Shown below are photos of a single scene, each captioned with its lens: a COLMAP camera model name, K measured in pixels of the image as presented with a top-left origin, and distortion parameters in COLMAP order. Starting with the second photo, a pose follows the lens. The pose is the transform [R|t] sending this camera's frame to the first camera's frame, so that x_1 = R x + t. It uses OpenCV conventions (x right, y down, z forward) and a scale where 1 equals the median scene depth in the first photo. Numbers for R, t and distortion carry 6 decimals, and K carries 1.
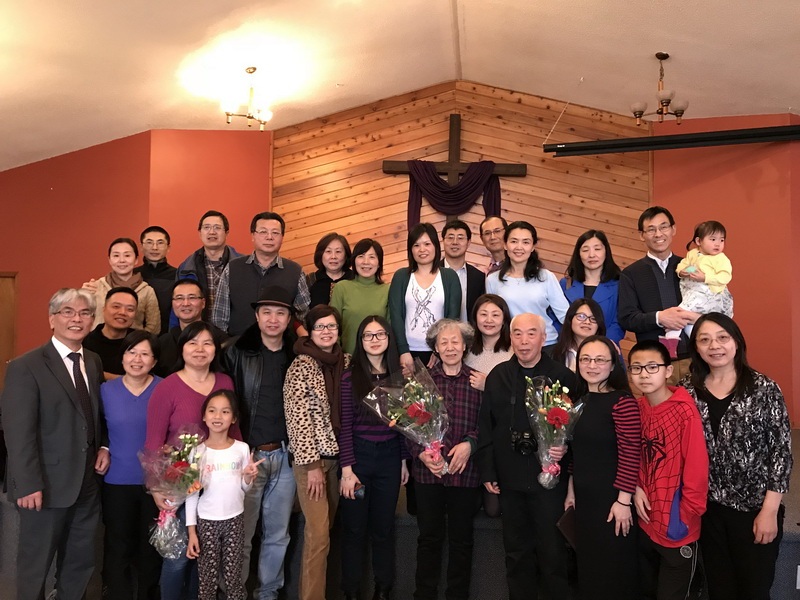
lens RADIAL K [[652.7, 0, 395.9], [0, 652.7, 303.1], [0, 0, 1]] dist [0.073831, -0.182044]
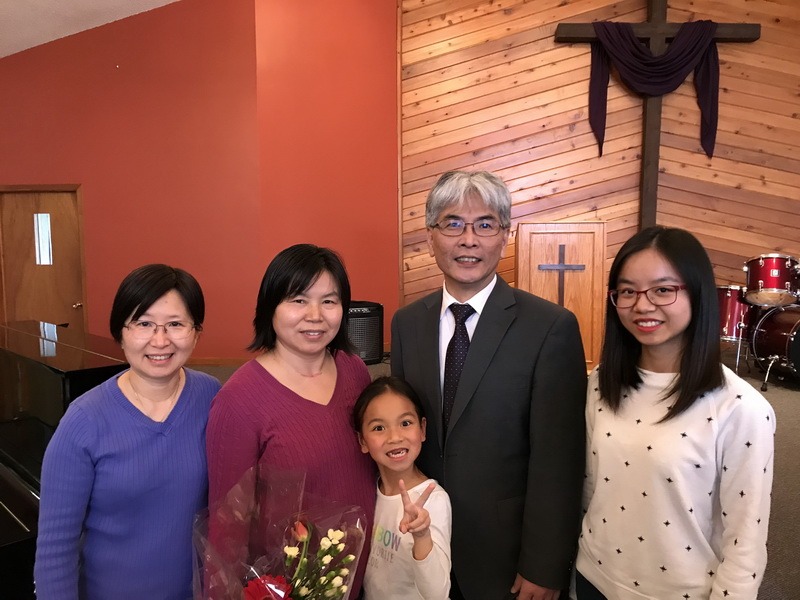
lens RADIAL K [[659.7, 0, 397.4], [0, 659.7, 299.2], [0, 0, 1]] dist [0.020470, -0.014091]
pose [[0.999598, -0.021835, 0.018087, -0.222478], [0.019755, 0.993939, 0.108139, 0.006326], [-0.020338, -0.107738, 0.993971, 0.232067]]
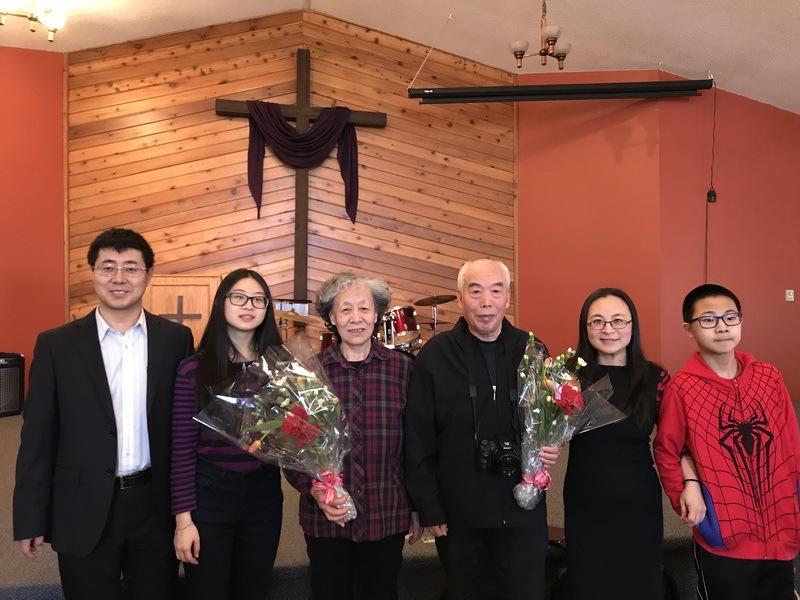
lens RADIAL K [[659.7, 0, 397.4], [0, 659.7, 299.2], [0, 0, 1]] dist [0.020470, -0.014091]
pose [[0.963732, -0.017101, 0.266324, -0.025655], [0.010390, 0.999593, 0.026585, 0.013197], [-0.266670, -0.022854, 0.963517, 0.135930]]
